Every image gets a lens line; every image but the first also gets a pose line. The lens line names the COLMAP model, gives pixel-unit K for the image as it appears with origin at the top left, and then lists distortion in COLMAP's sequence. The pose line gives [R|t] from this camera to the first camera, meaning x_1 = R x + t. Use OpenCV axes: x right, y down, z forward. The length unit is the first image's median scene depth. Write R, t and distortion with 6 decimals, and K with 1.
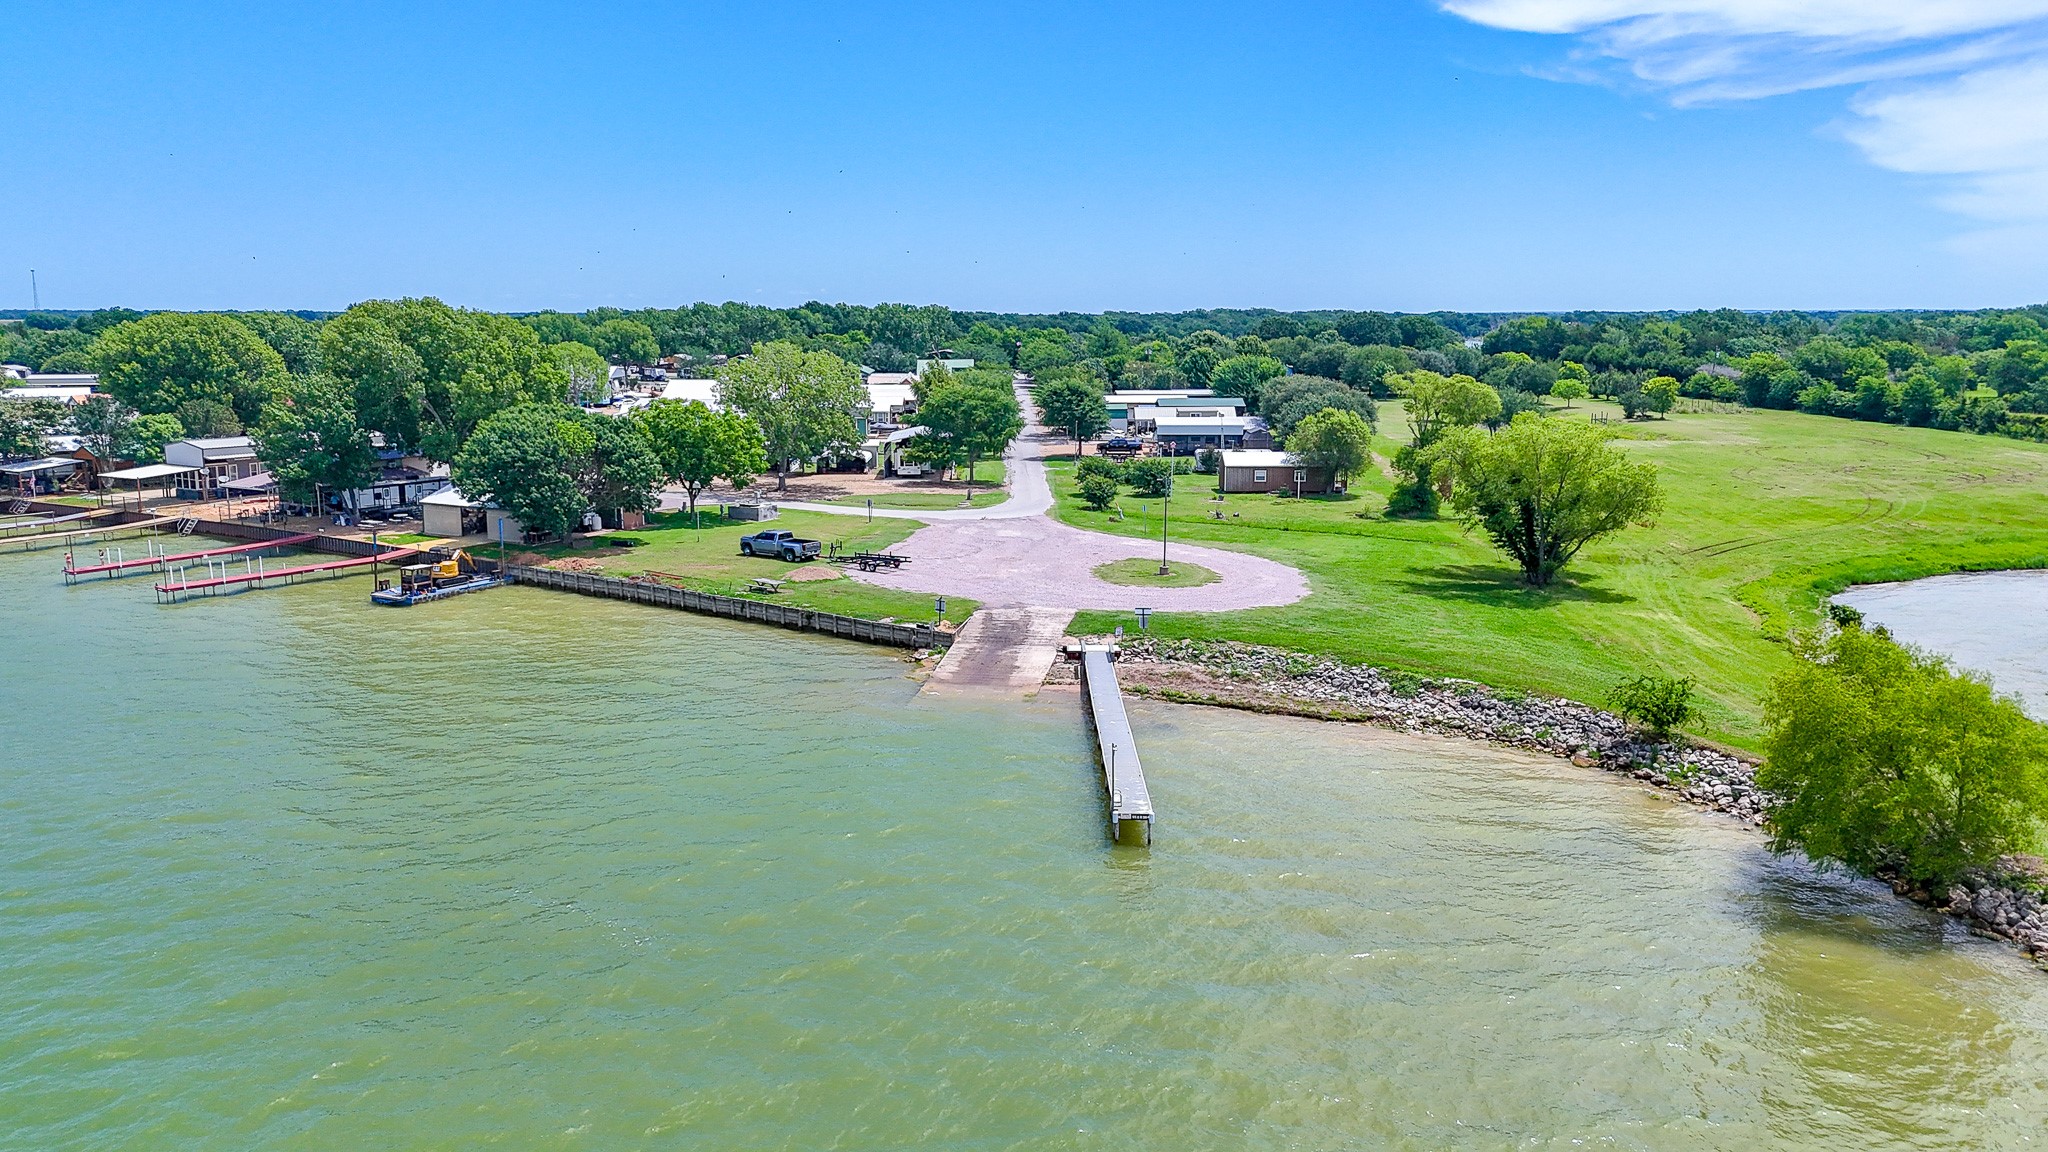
lens RADIAL K [[1539.0, 0, 1011.9], [0, 1539.0, 510.2], [0, 0, 1]] dist [0.100996, -0.113190]
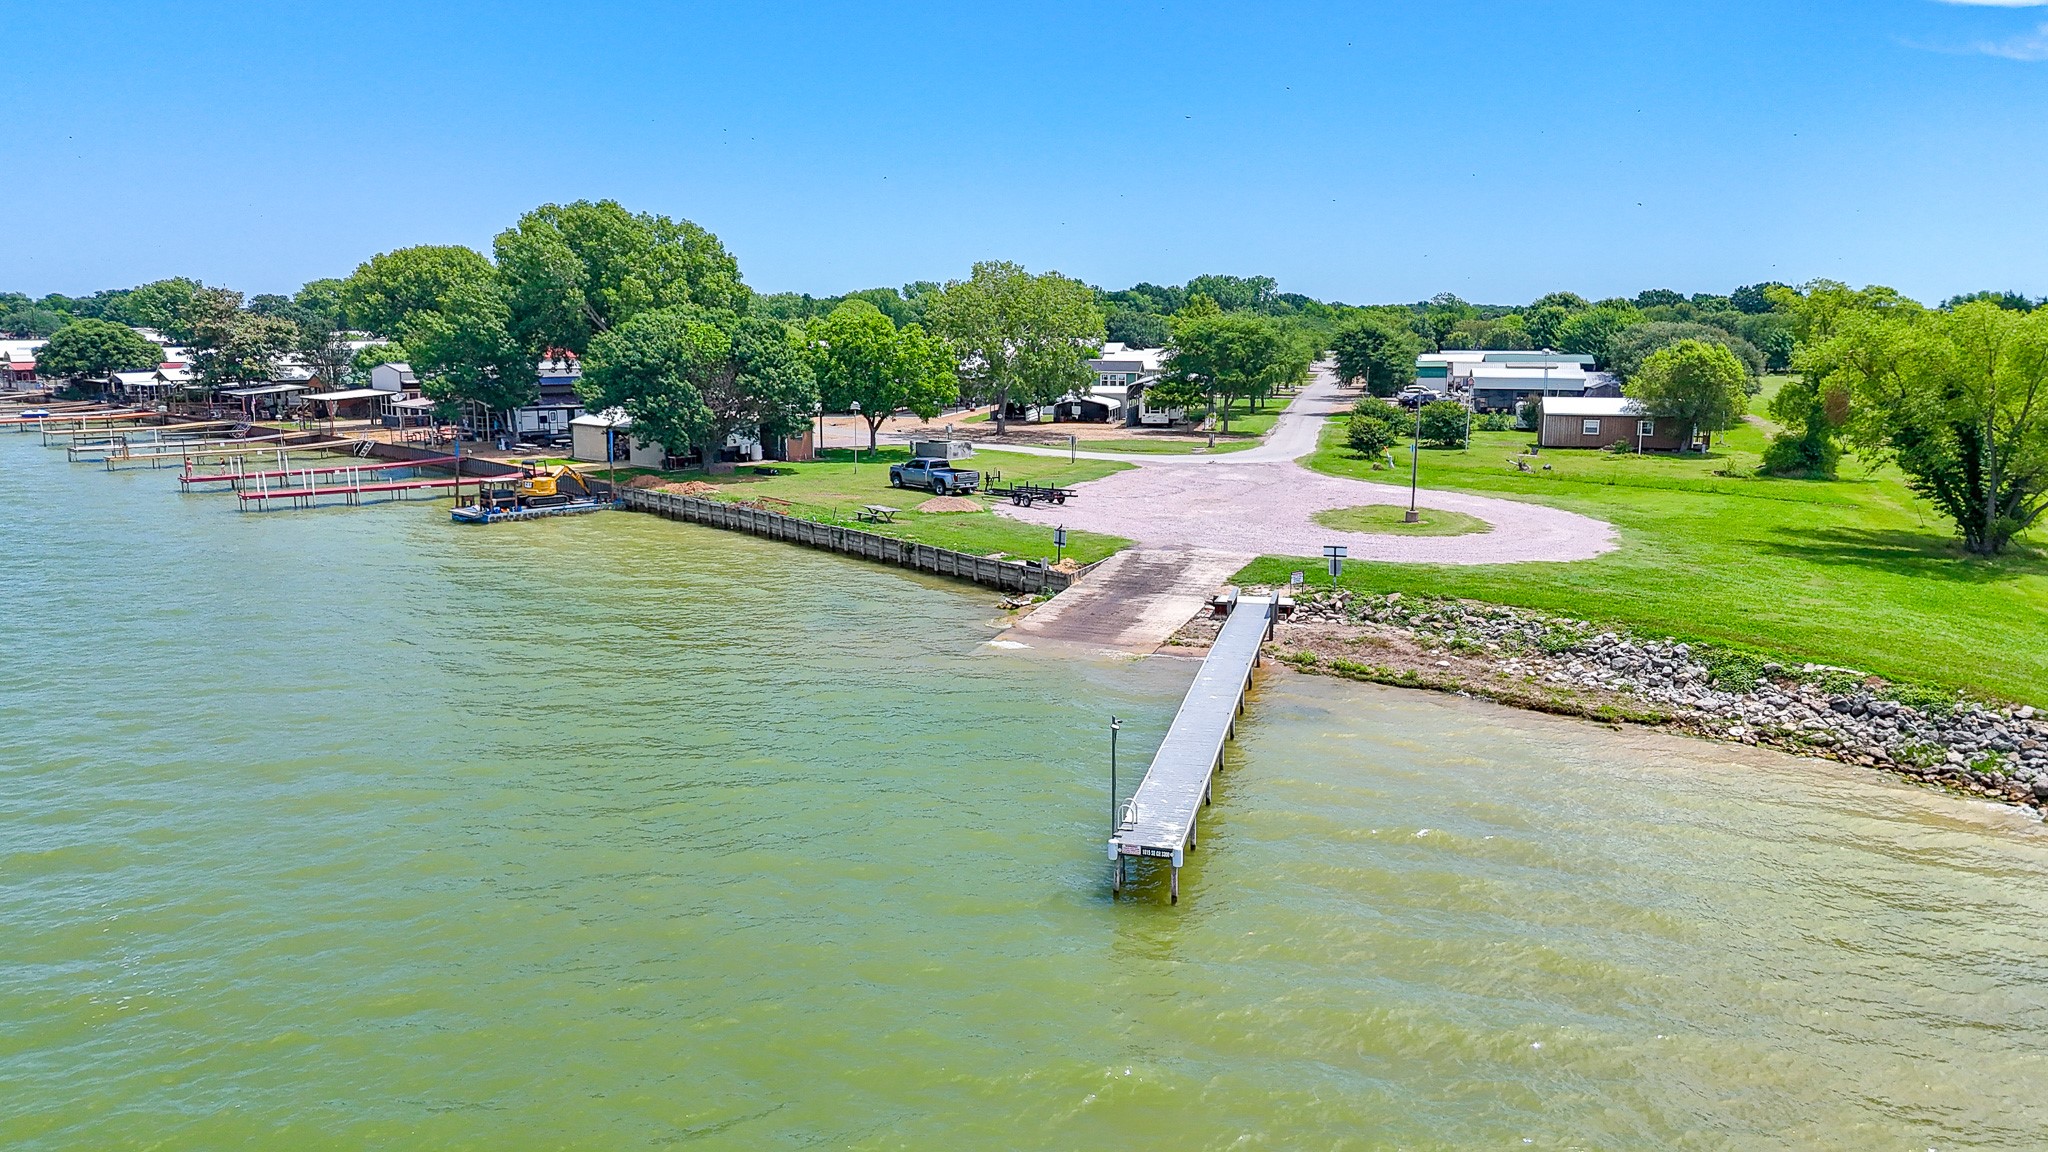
lens RADIAL K [[1519.0, 0, 1032.1], [0, 1519.0, 540.1], [0, 0, 1]] dist [0.083834, -0.079652]
pose [[0.974661, 0.038102, -0.220418, 0.080300], [-0.034662, 0.999210, 0.019457, 0.040669], [0.220985, -0.011324, 0.975212, 0.241131]]
